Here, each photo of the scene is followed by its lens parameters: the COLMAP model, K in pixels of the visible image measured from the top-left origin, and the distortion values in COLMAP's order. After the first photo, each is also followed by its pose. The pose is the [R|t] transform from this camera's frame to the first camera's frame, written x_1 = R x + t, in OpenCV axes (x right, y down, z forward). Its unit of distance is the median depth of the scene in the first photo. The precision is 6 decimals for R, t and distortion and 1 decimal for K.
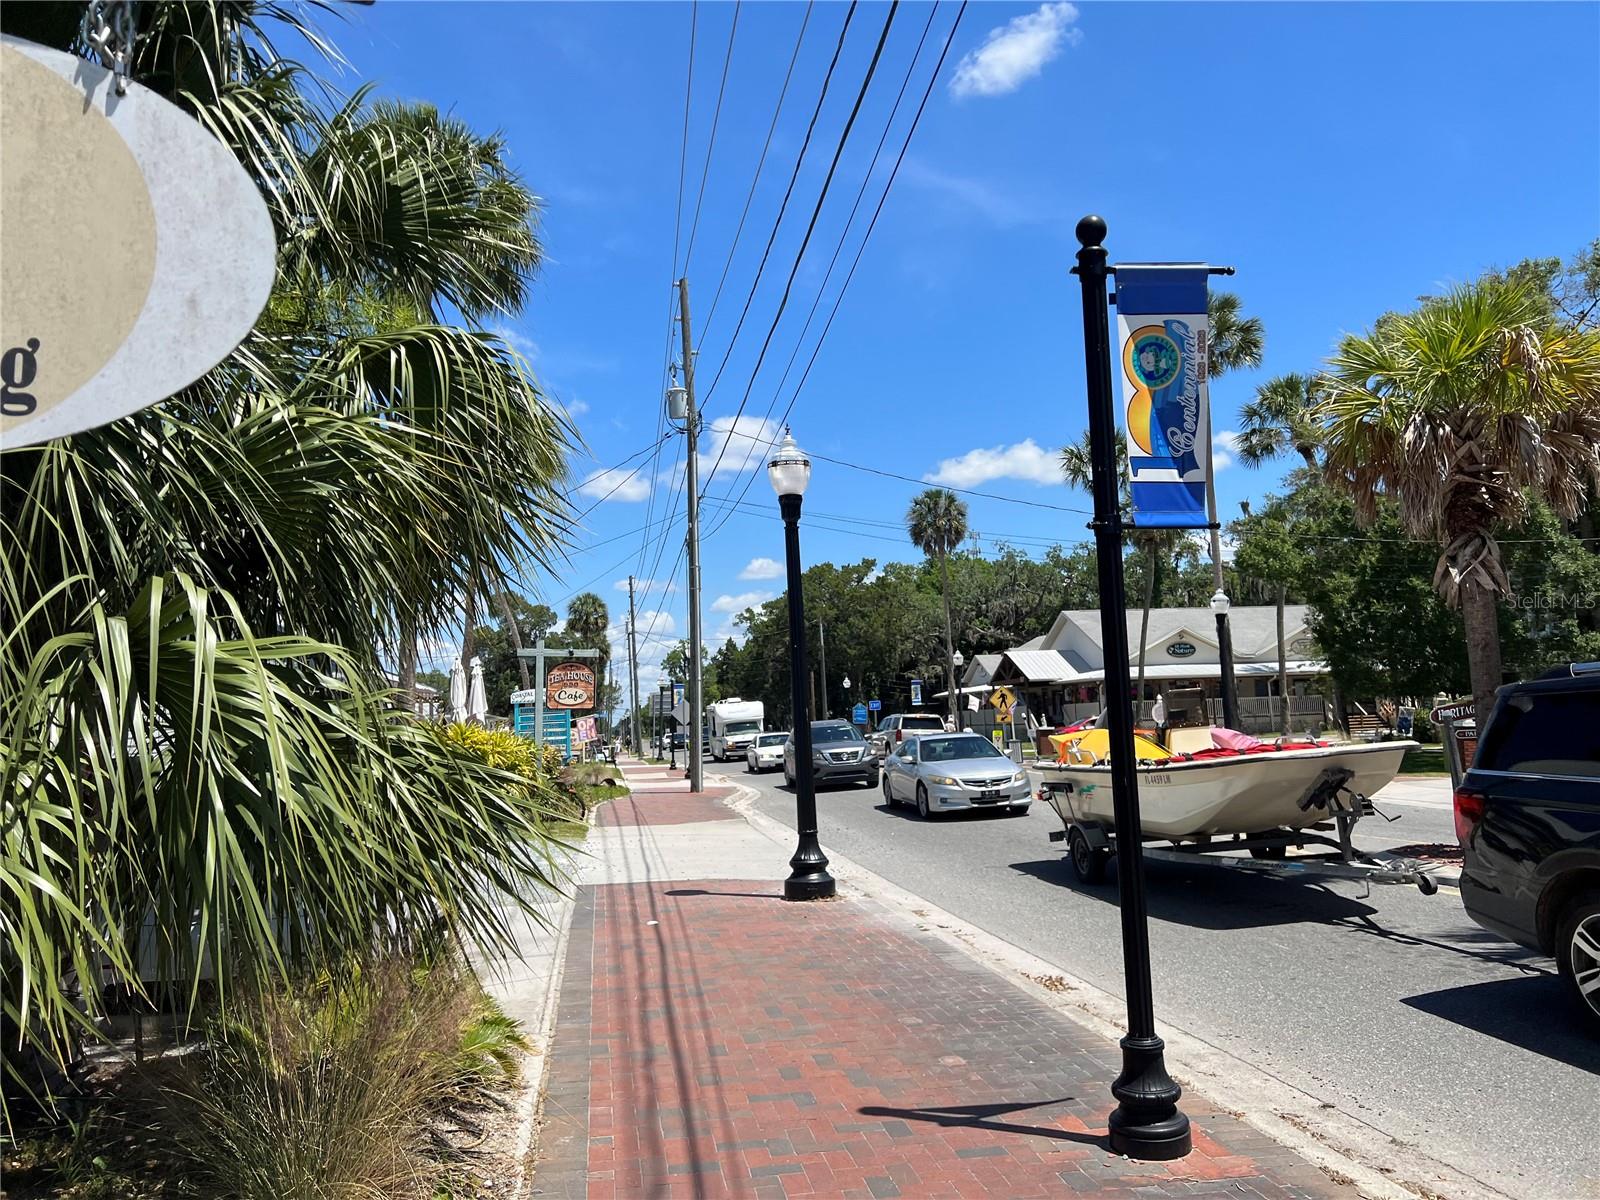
lens RADIAL K [[1214.5, 0, 808.4], [0, 1214.5, 599.7], [0, 0, 1]] dist [0.128504, -0.187721]
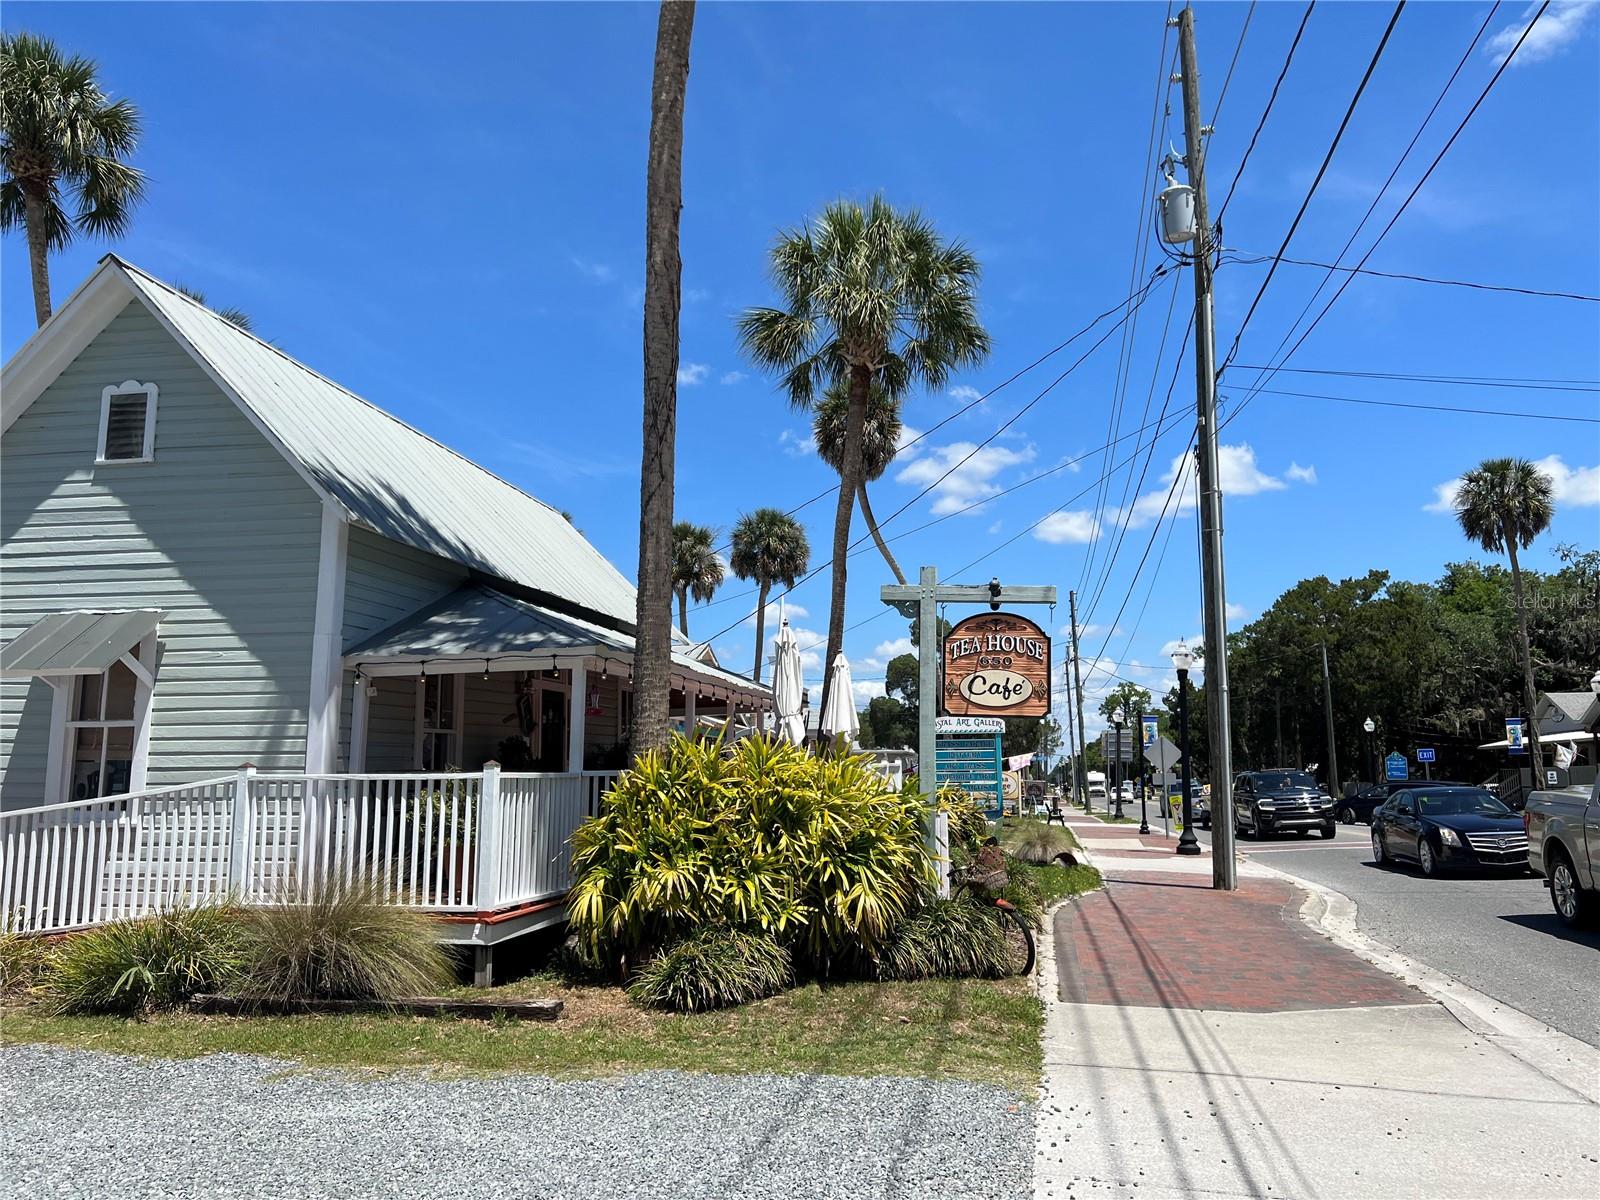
lens RADIAL K [[1214.5, 0, 808.4], [0, 1214.5, 599.7], [0, 0, 1]] dist [0.128504, -0.187721]
pose [[0.939517, -0.018651, -0.341993, -0.043989], [0.005783, 0.999238, -0.038609, 0.026609], [0.342453, 0.034296, 0.938909, 0.231240]]
